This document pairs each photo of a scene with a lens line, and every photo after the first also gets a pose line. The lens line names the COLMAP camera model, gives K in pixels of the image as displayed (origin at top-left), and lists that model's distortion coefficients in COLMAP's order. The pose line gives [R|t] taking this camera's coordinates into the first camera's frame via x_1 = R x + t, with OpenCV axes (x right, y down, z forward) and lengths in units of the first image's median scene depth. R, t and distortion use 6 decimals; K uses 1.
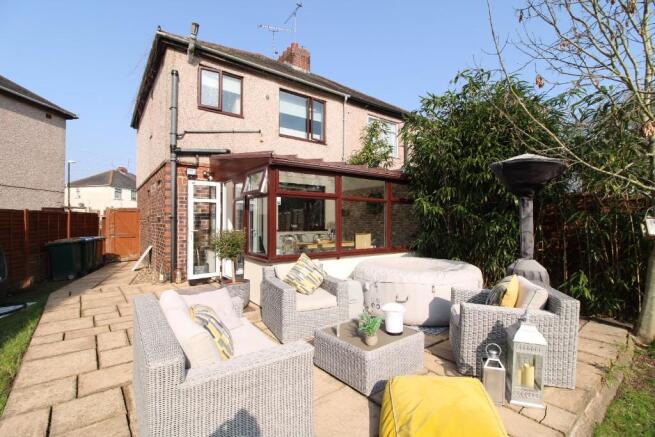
lens RADIAL K [[303.3, 0, 333.2], [0, 303.3, 221.5], [0, 0, 1]] dist [-0.010798, -0.003683]
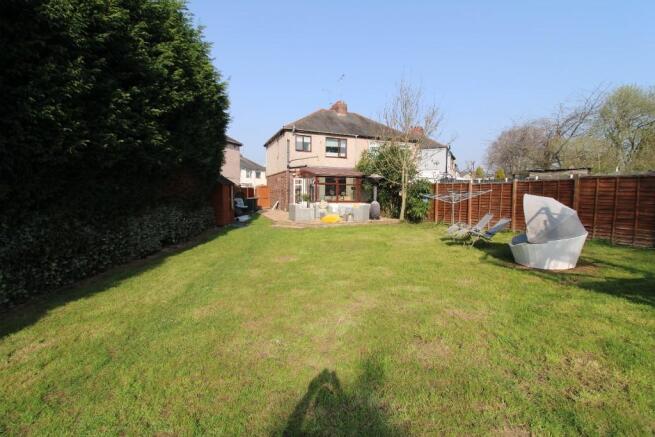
lens RADIAL K [[303.3, 0, 325.2], [0, 303.3, 218.3], [0, 0, 1]] dist [-0.010798, -0.003683]
pose [[0.957433, 0.027749, -0.287319, 0.614041], [-0.003973, 0.996541, 0.083006, 0.012840], [0.288628, -0.078331, 0.954232, -1.584214]]
